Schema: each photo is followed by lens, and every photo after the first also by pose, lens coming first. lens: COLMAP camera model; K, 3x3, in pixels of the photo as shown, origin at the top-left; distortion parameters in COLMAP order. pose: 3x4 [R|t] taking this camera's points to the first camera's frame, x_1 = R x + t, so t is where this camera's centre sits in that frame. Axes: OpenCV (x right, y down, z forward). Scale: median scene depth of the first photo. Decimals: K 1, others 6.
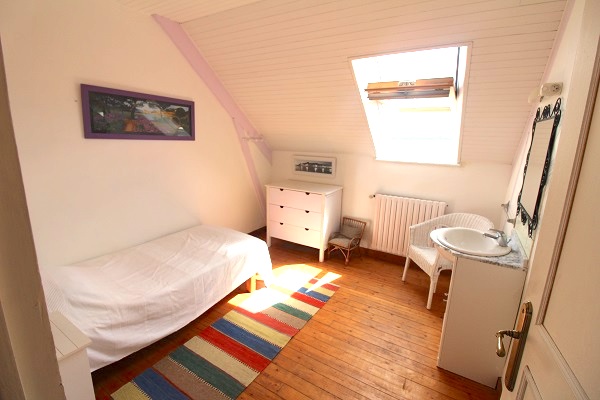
lens RADIAL K [[279.9, 0, 298.6], [0, 279.9, 193.3], [0, 0, 1]] dist [-0.004099, -0.001033]
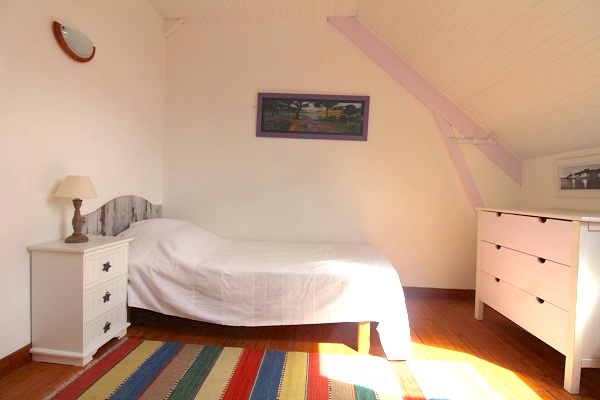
lens RADIAL K [[279.9, 0, 298.6], [0, 279.9, 193.3], [0, 0, 1]] dist [-0.004099, -0.001033]
pose [[0.466245, -0.002159, -0.884653, 0.341116], [-0.200117, 0.973818, -0.107845, 0.119351], [0.861724, 0.227317, 0.453606, 0.579307]]
